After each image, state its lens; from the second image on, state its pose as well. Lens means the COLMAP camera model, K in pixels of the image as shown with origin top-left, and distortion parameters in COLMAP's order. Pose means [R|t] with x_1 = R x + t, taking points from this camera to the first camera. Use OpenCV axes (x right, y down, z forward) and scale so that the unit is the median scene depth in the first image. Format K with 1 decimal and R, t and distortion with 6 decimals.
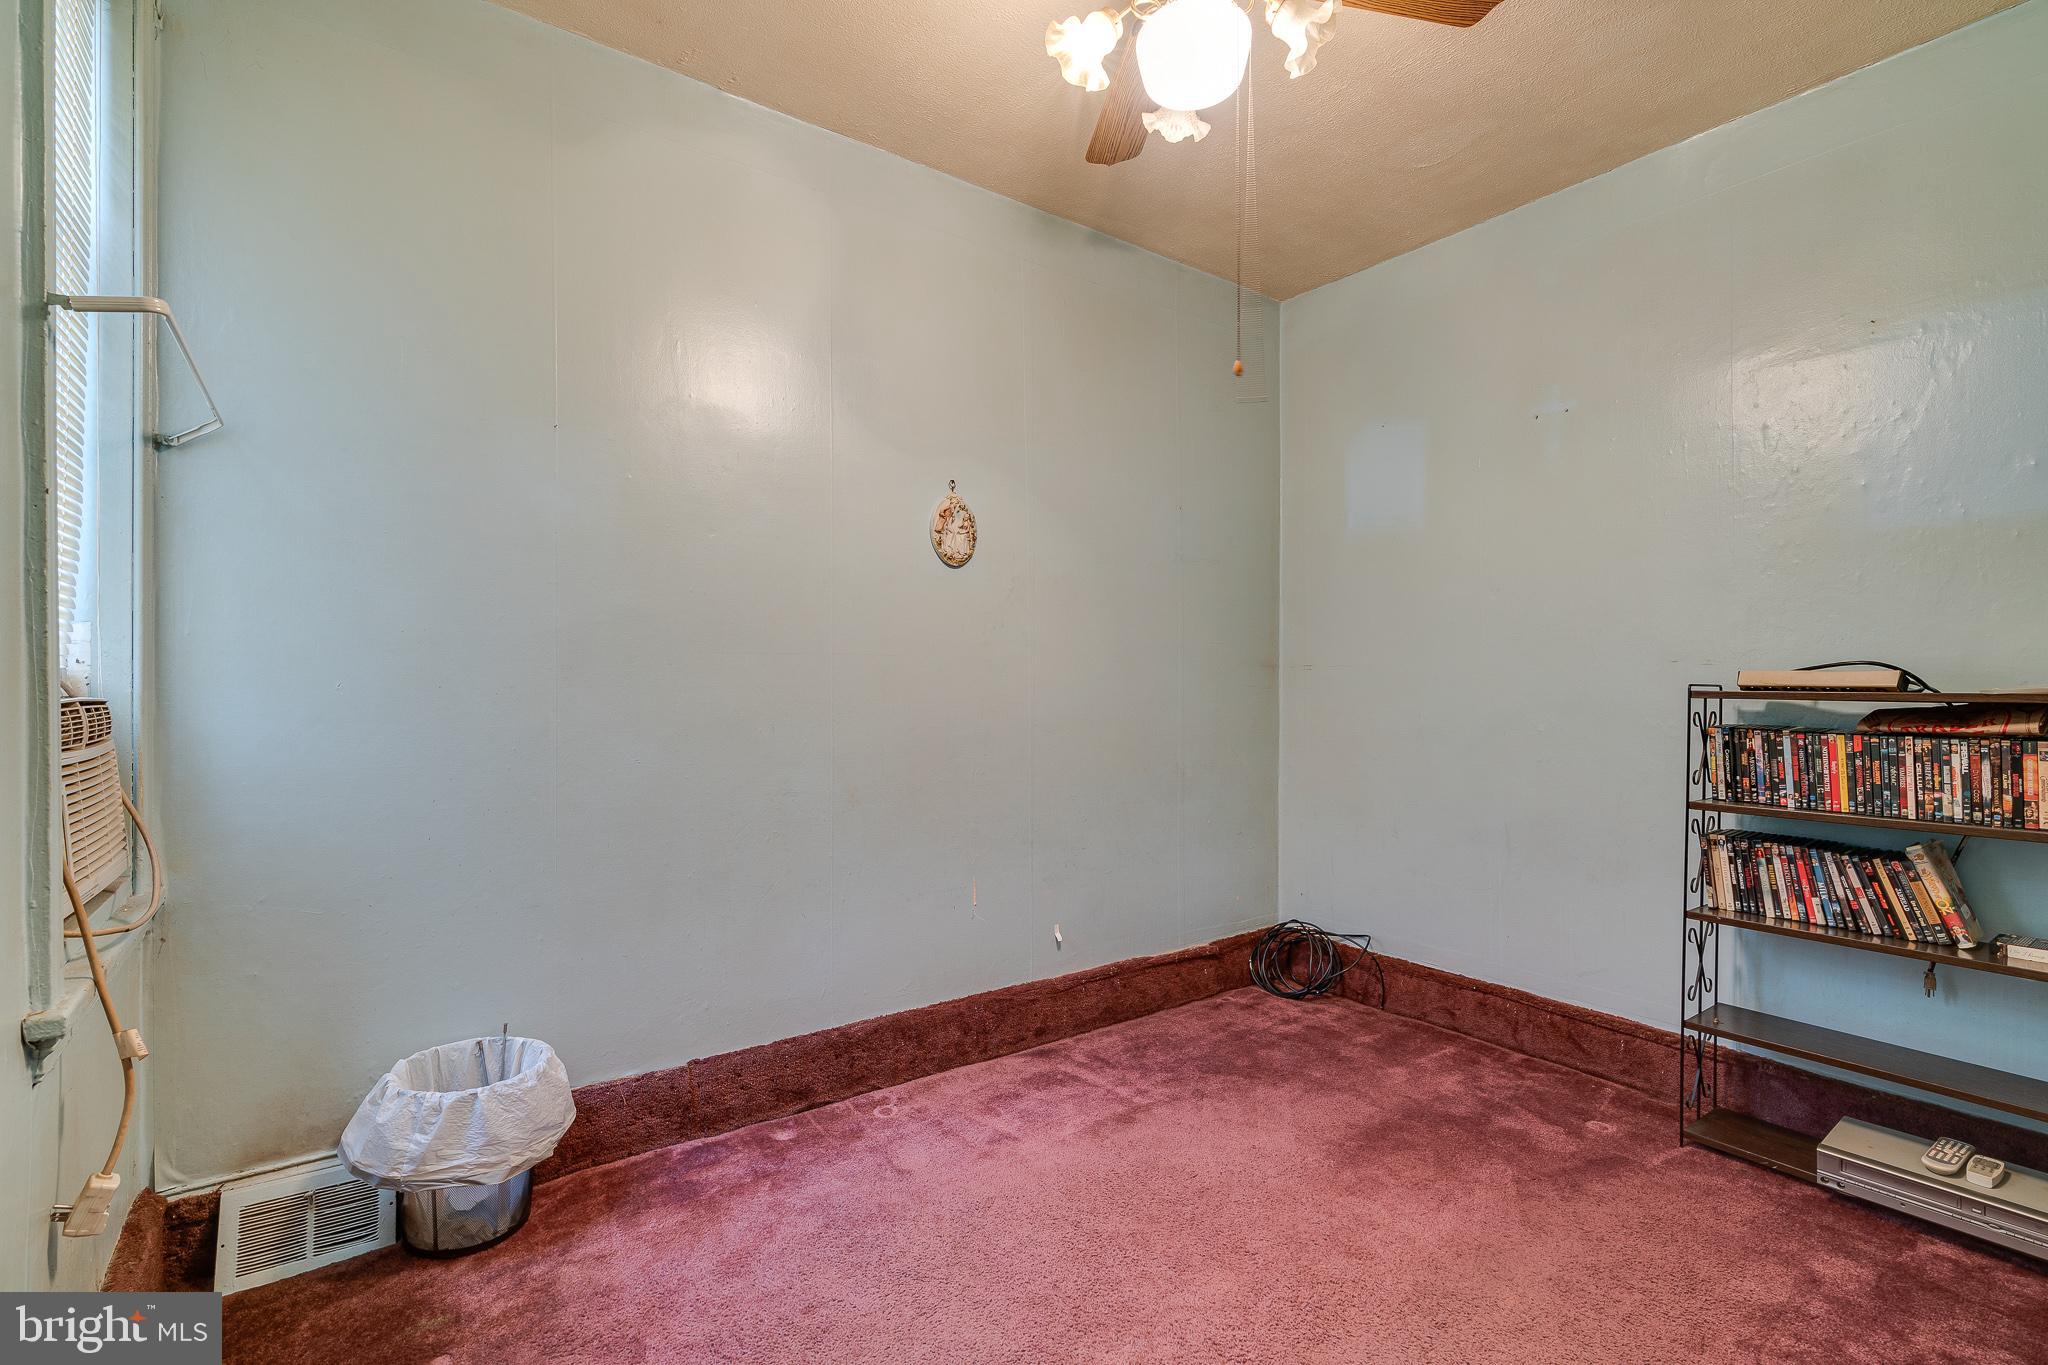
lens RADIAL K [[940.4, 0, 1024.6], [0, 940.4, 704.1], [0, 0, 1]] dist [-0.013522, 0.000980]
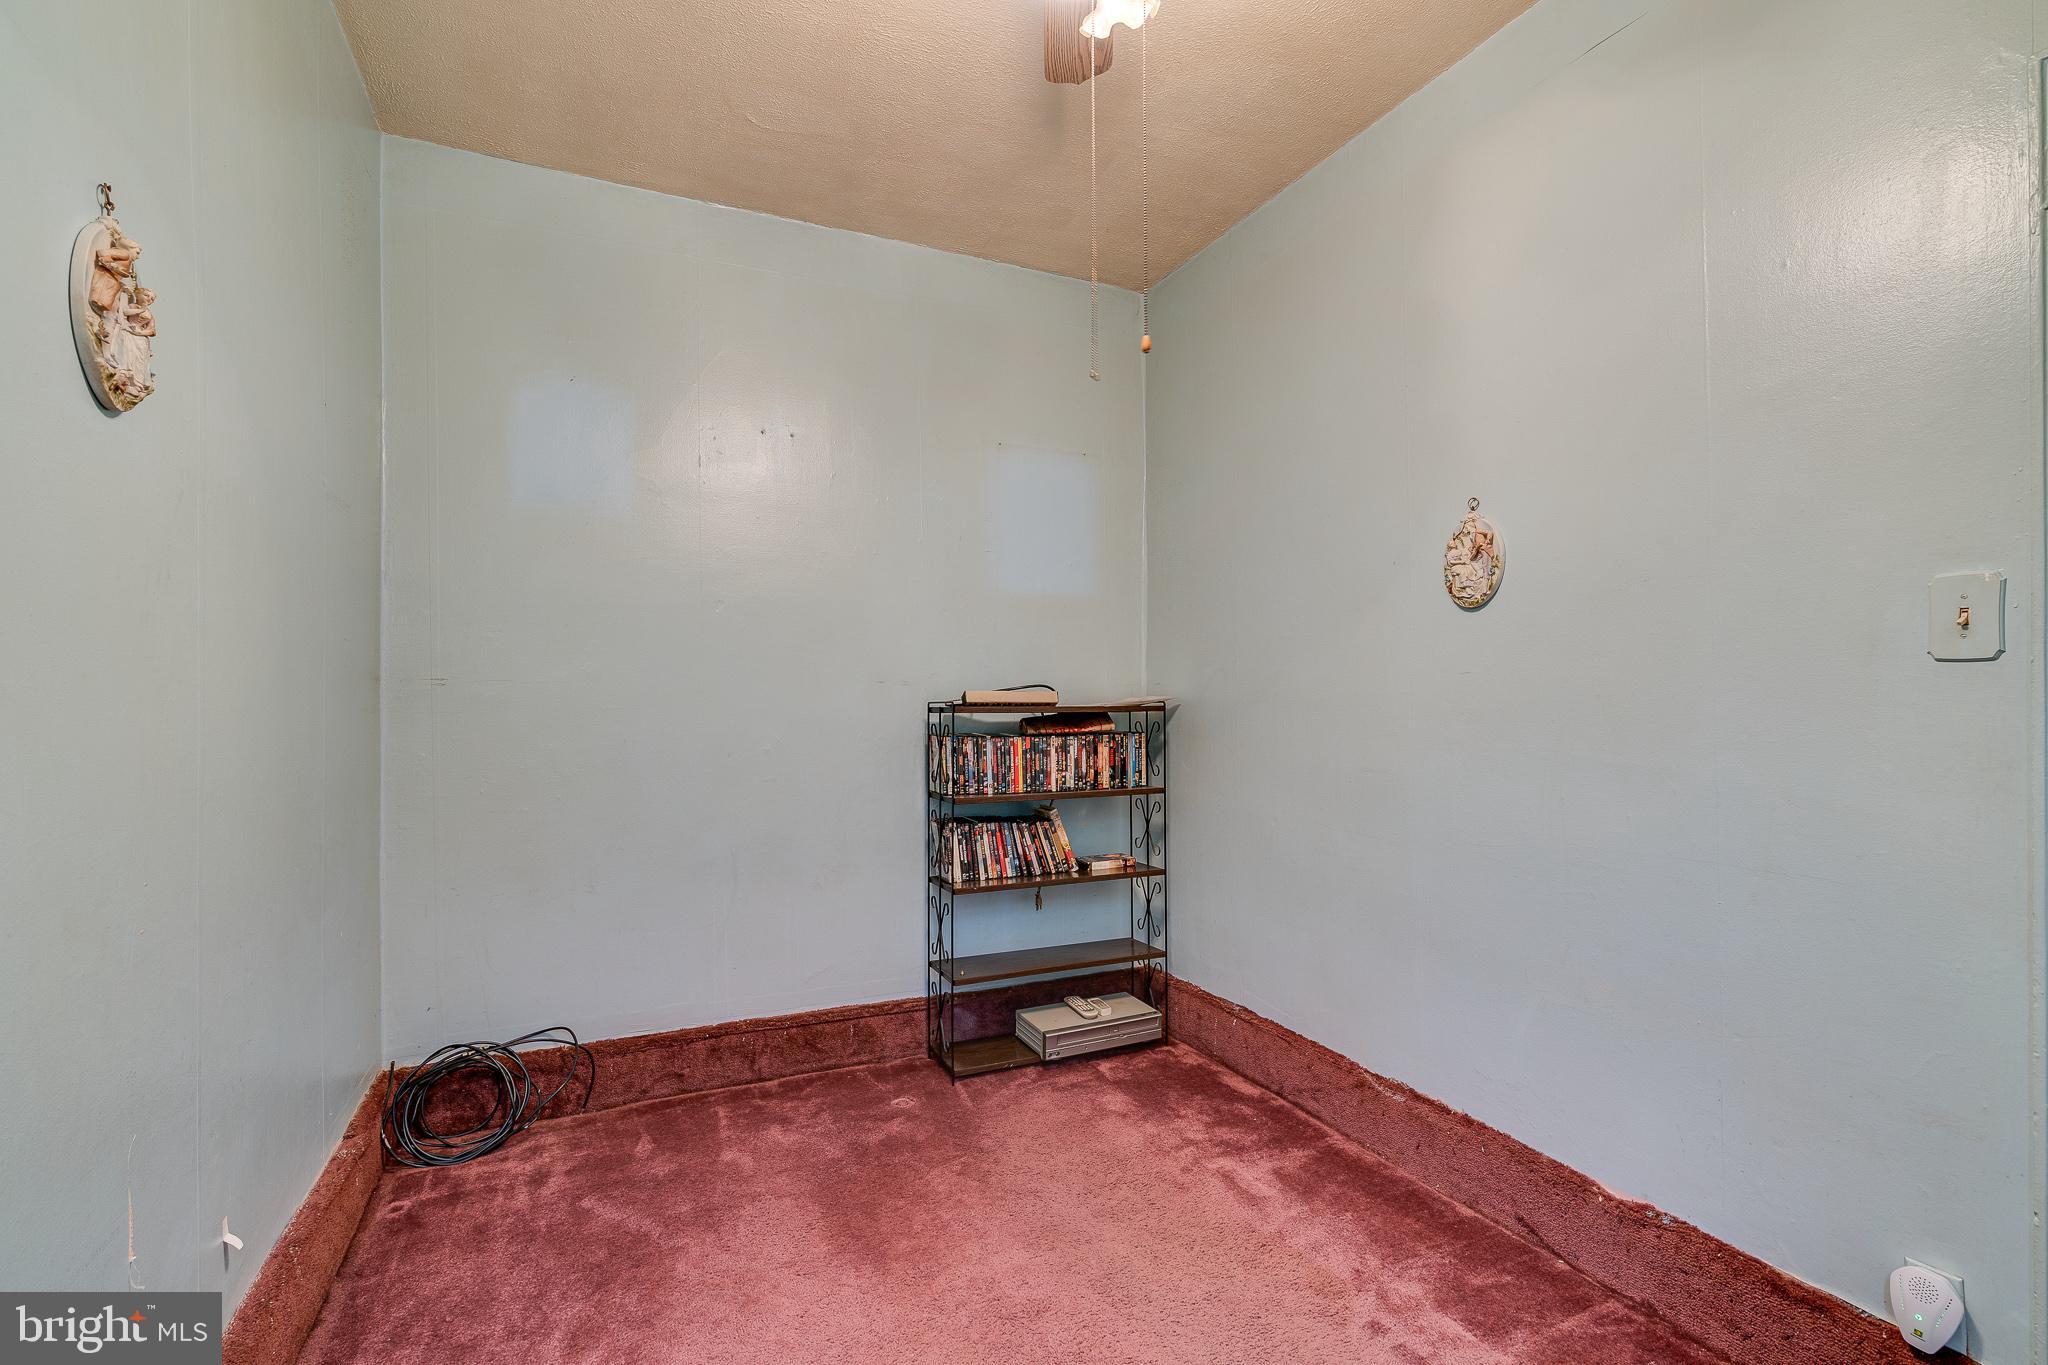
lens RADIAL K [[940.4, 0, 1024.6], [0, 940.4, 704.1], [0, 0, 1]] dist [-0.013522, 0.000980]
pose [[0.176205, -0.009918, 0.984303, -0.486030], [0.024224, 0.999690, 0.005737, -0.023525], [-0.984055, 0.022833, 0.176391, 0.712118]]
